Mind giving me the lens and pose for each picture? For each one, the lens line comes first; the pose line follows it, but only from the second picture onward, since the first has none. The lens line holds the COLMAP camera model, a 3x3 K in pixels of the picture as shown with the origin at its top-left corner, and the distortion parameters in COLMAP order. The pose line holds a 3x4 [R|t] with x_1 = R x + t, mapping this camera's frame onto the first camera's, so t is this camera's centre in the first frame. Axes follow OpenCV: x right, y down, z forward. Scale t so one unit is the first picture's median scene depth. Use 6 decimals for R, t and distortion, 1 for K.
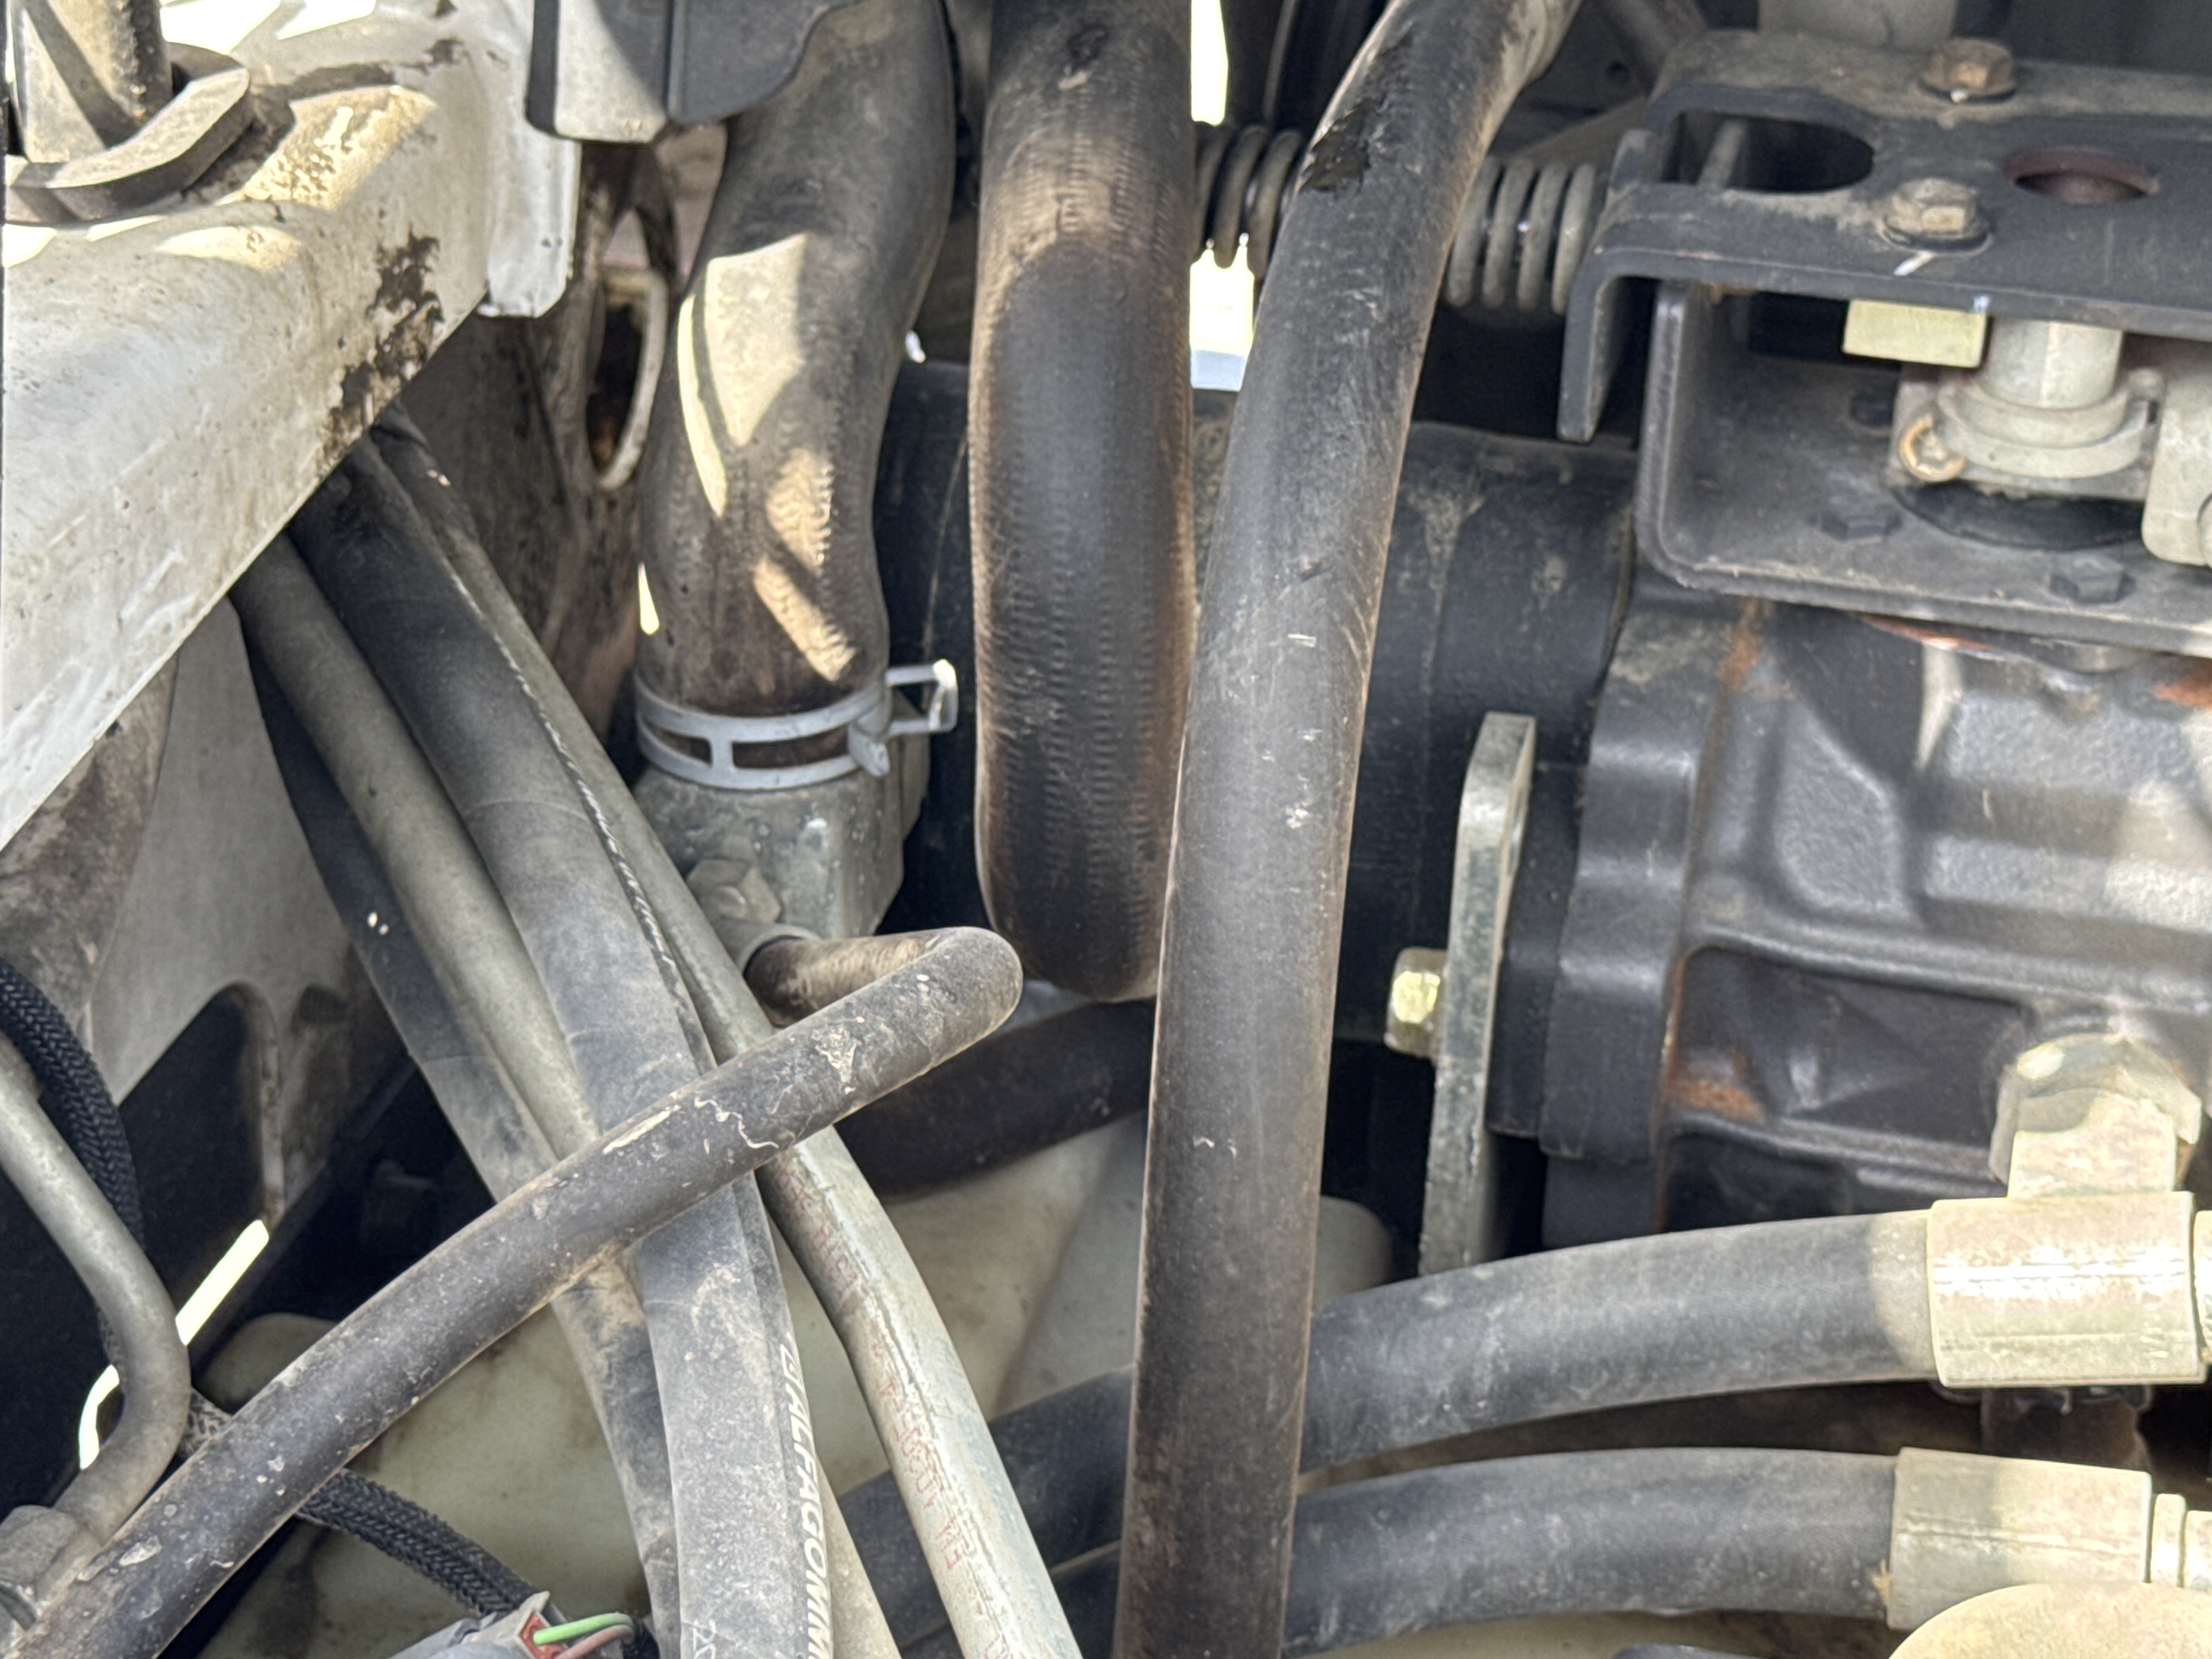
lens RADIAL K [[4555.7, 0, 1090.6], [0, 4555.7, 843.9], [0, 0, 1]] dist [0.152651, 0.000000]
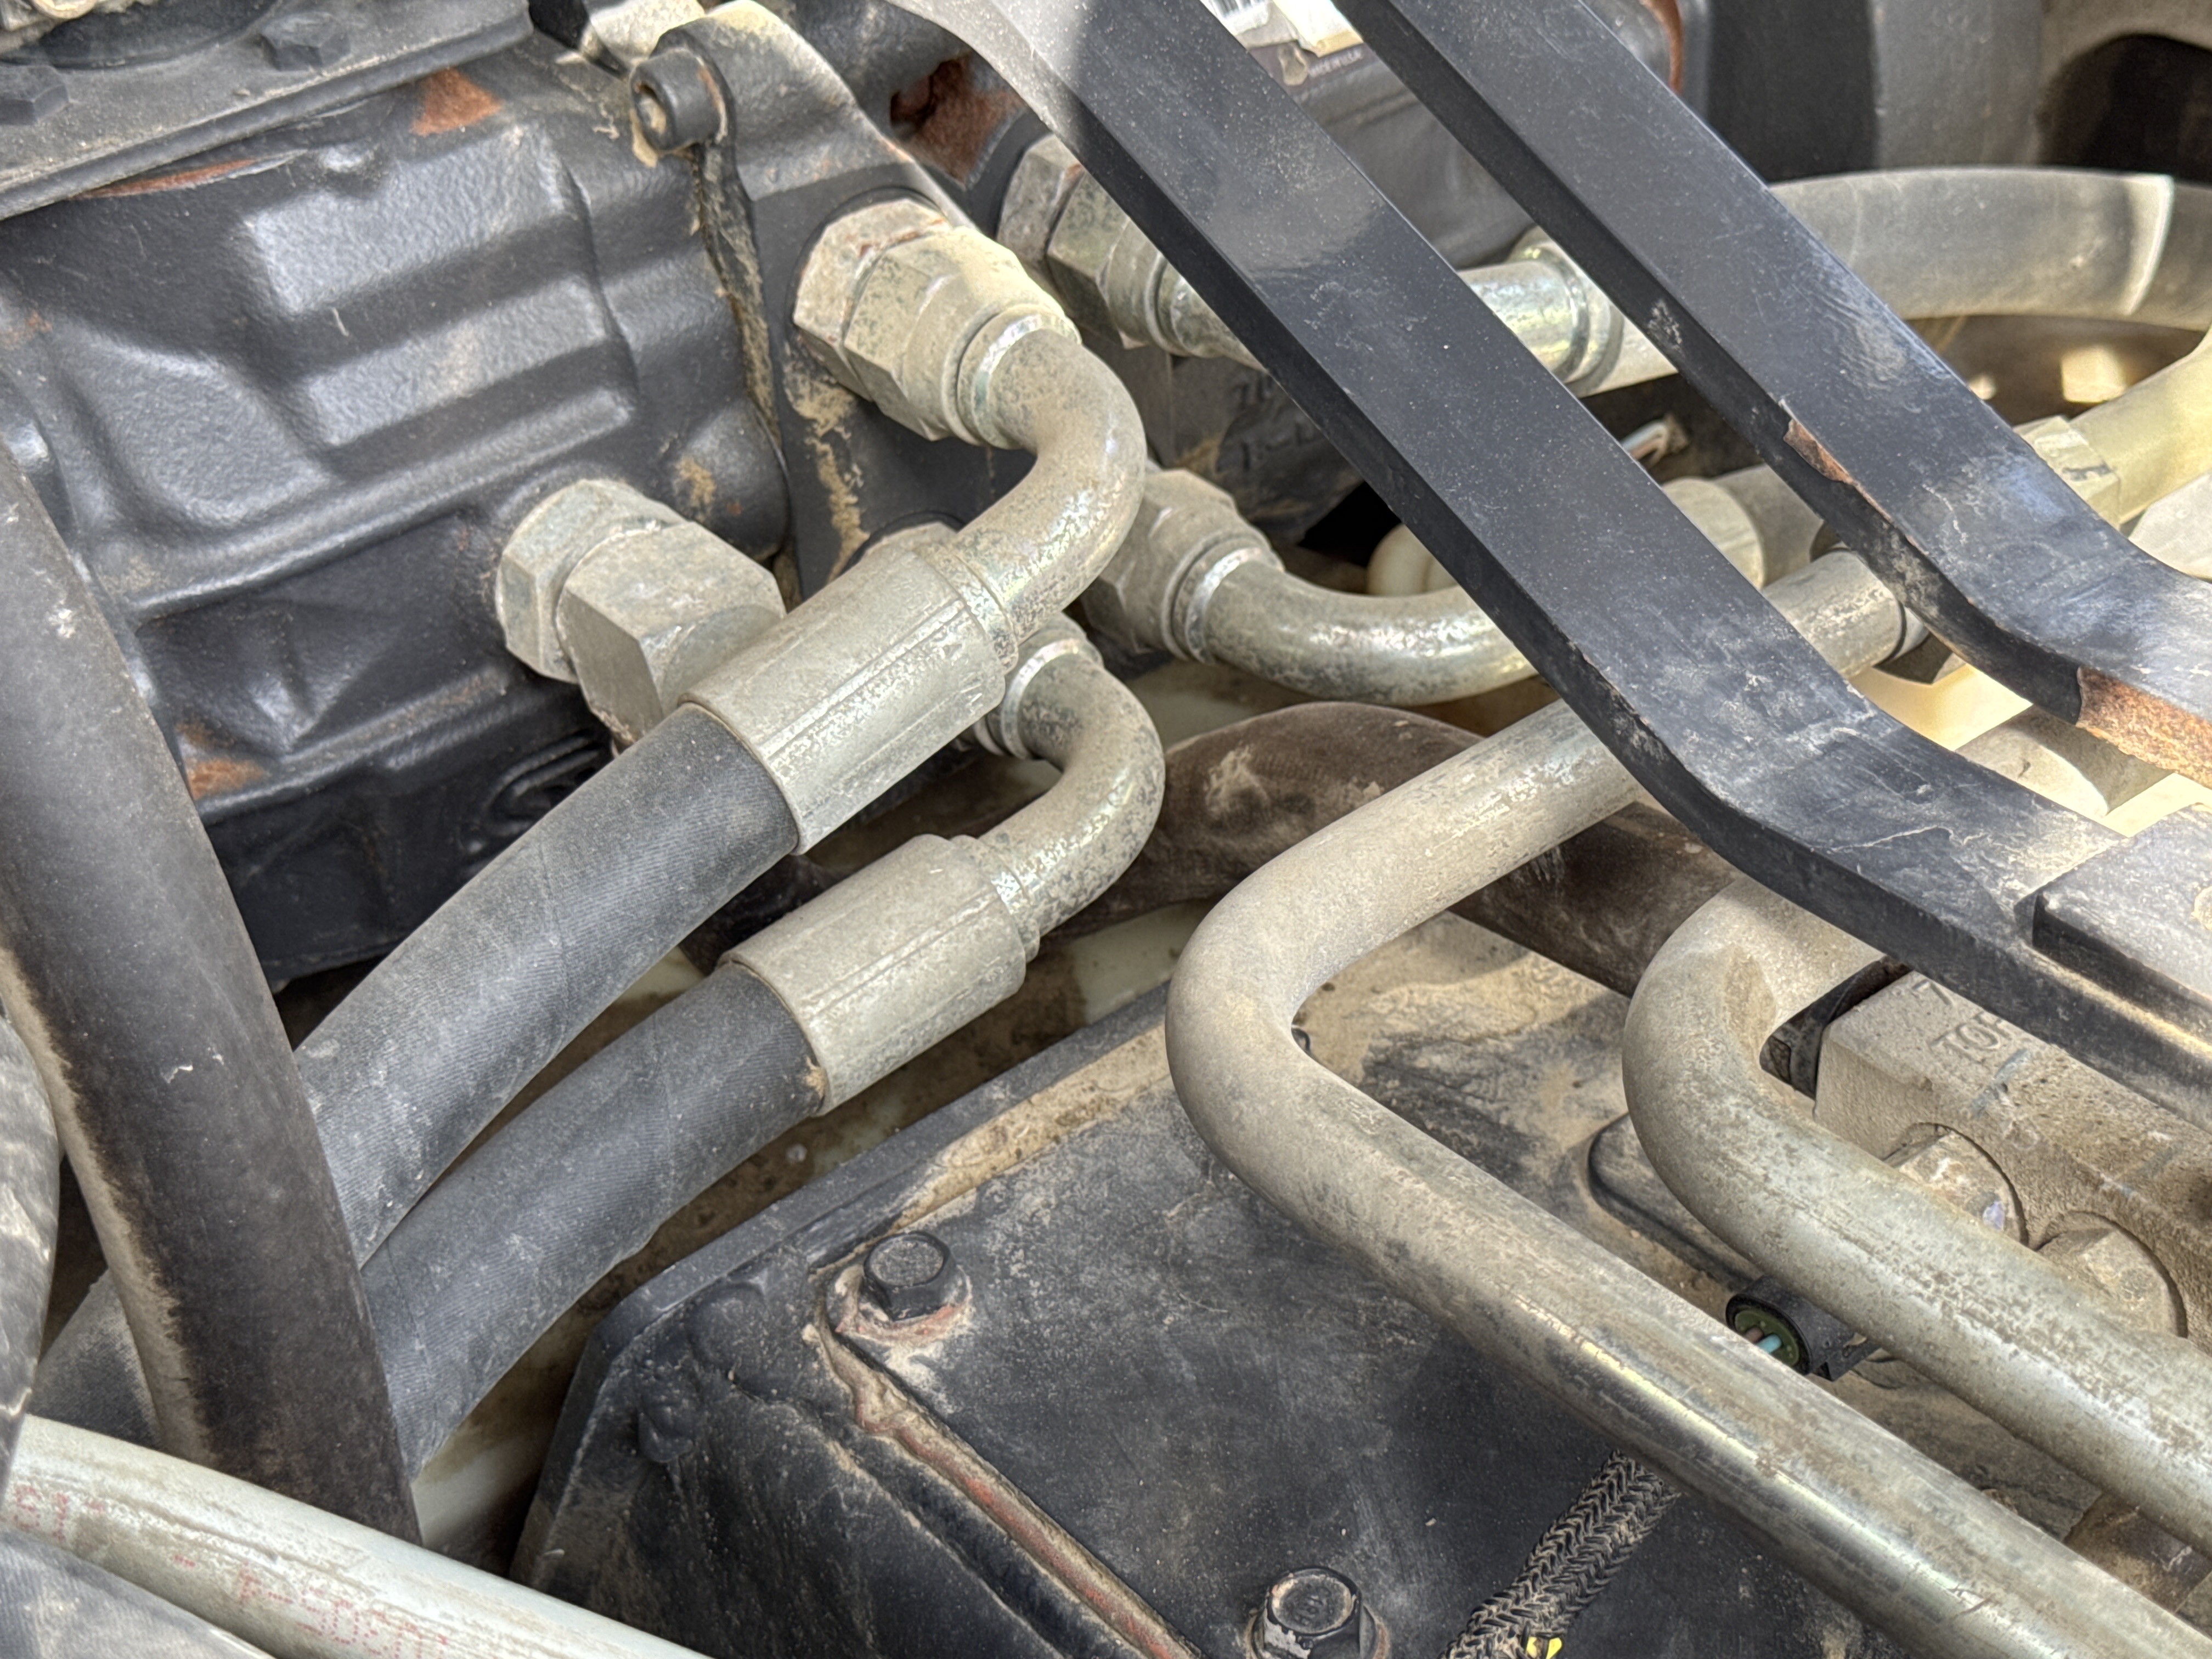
lens RADIAL K [[3405.3, 0, 1107.9], [0, 3405.3, 848.5], [0, 0, 1]] dist [0.123889, 0.000000]
pose [[0.601974, -0.532080, 0.595414, -0.170213], [0.453070, 0.841596, 0.294014, -0.052360], [-0.657537, 0.092775, 0.747689, 0.416347]]
